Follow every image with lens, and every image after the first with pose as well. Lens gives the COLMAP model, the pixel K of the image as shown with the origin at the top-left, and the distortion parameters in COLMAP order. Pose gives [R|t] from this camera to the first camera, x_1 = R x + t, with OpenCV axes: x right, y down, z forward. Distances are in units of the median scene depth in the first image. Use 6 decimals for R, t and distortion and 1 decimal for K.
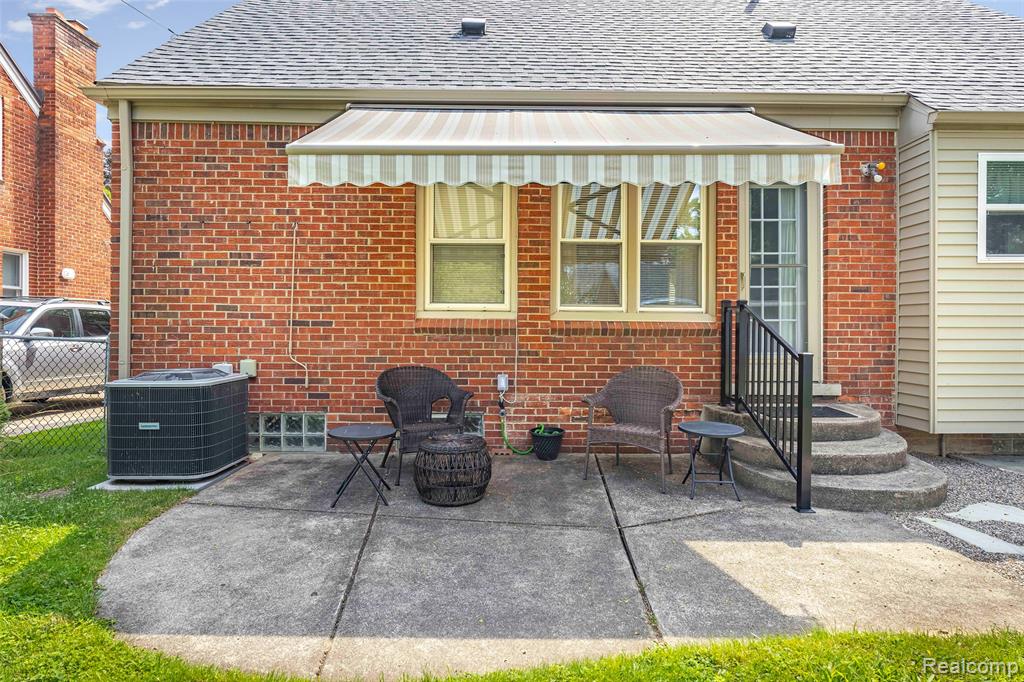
lens RADIAL K [[568.3, 0, 513.4], [0, 568.3, 336.9], [0, 0, 1]] dist [-0.003625, -0.002522]
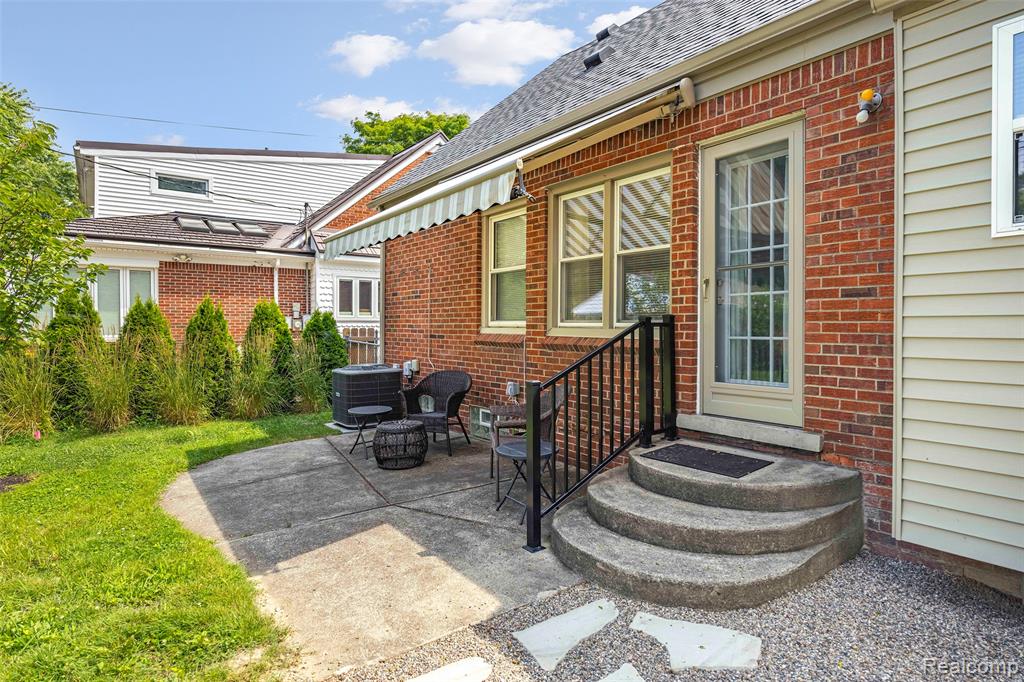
lens RADIAL K [[568.3, 0, 513.1], [0, 568.3, 337.1], [0, 0, 1]] dist [-0.003625, -0.002522]
pose [[0.580146, 0.012623, -0.814415, 0.994870], [-0.003523, 0.999909, 0.012989, -0.044427], [0.814505, -0.004666, 0.580138, 0.340257]]
